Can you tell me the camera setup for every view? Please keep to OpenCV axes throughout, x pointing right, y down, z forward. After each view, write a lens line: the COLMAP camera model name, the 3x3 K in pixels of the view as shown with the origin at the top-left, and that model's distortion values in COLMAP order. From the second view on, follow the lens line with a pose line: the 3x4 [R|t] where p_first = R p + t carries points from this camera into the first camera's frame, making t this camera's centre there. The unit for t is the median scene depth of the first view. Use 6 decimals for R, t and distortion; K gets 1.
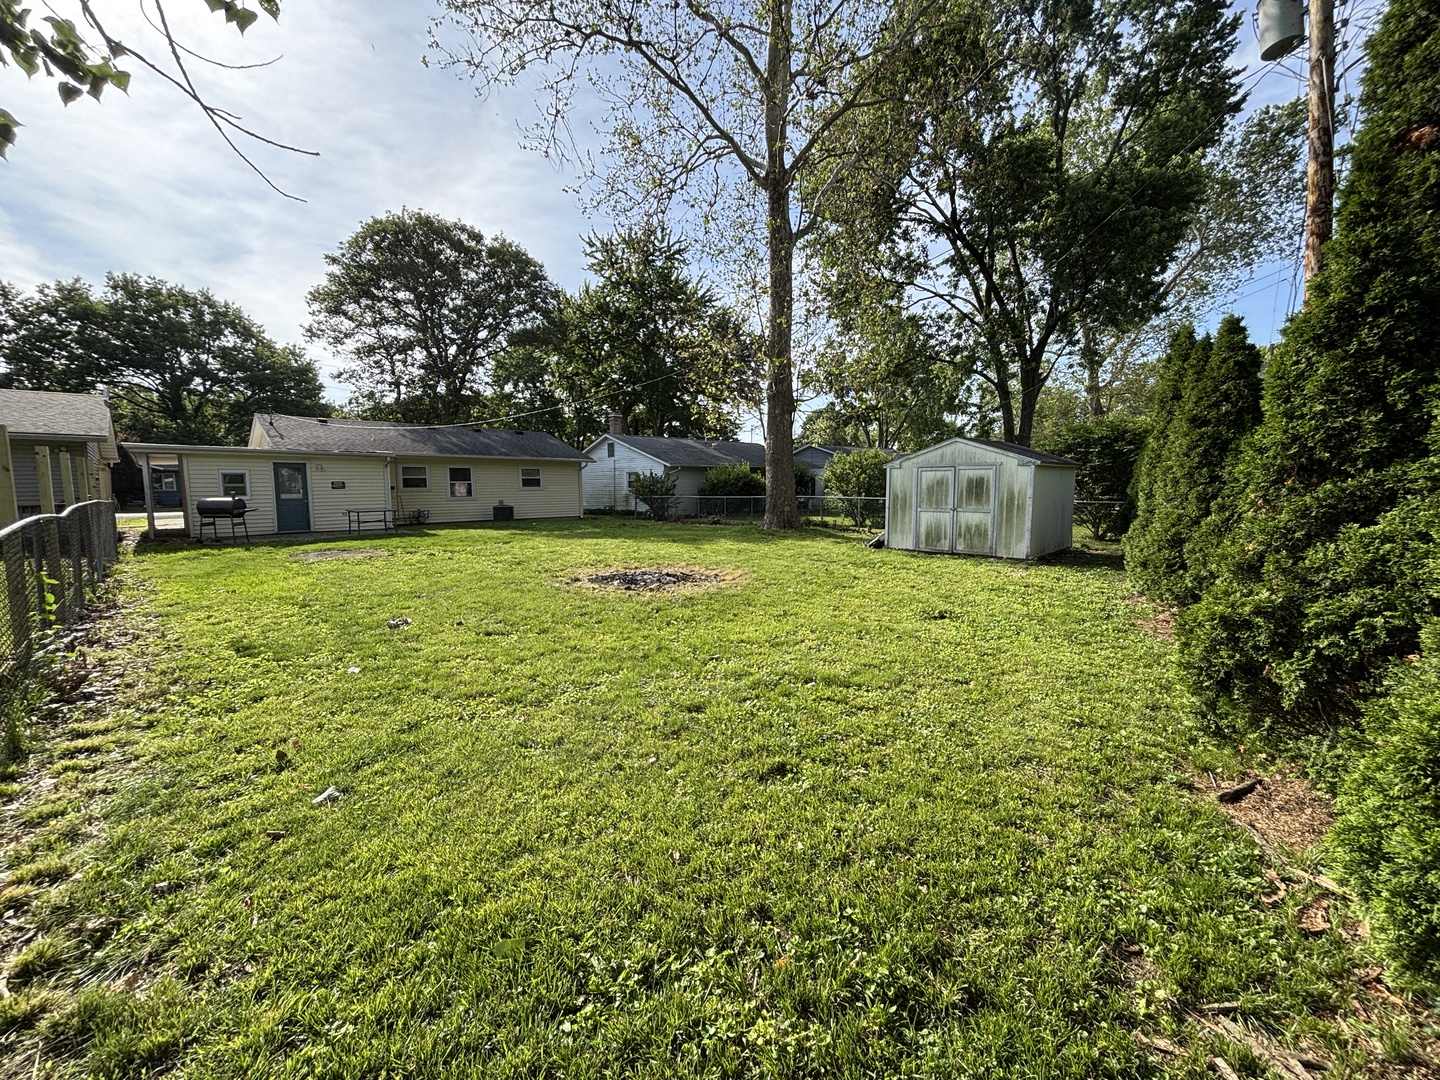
lens RADIAL K [[582.3, 0, 720.0], [0, 582.3, 539.0], [0, 0, 1]] dist [0.004828, -0.000223]
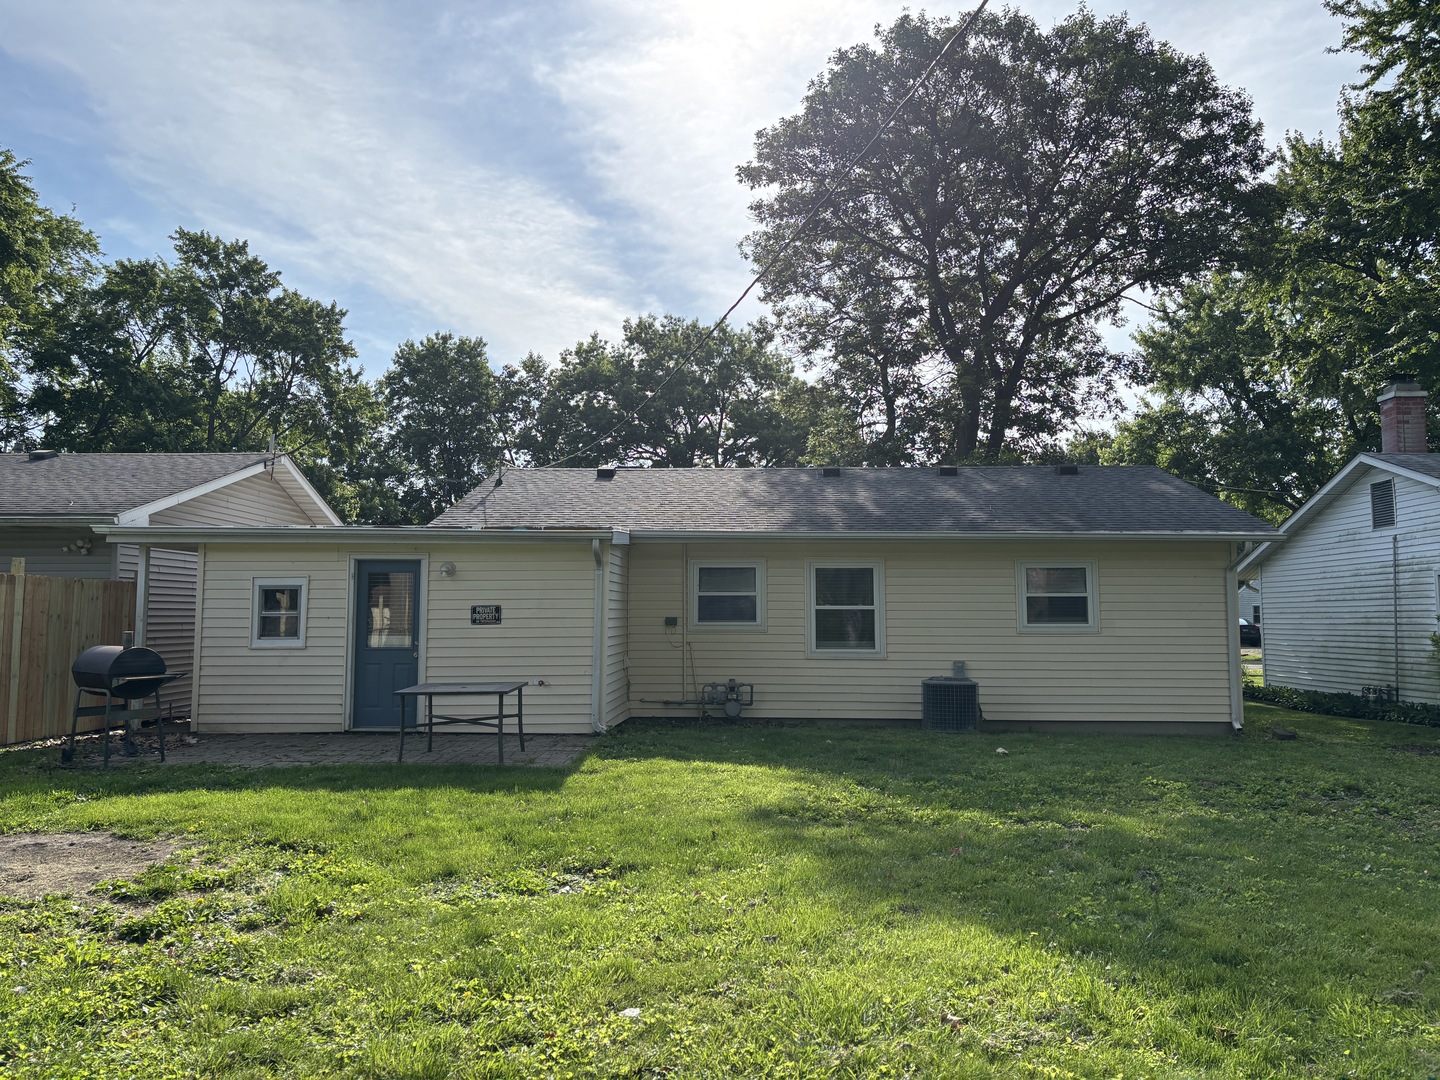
lens RADIAL K [[1076.6, 0, 716.0], [0, 1076.6, 531.5], [0, 0, 1]] dist [0.060768, -0.071561]
pose [[0.670341, -0.052717, -0.740178, 0.000423], [-0.074367, 0.987679, -0.137695, -0.035042], [0.738317, 0.147347, 0.658162, 0.375033]]
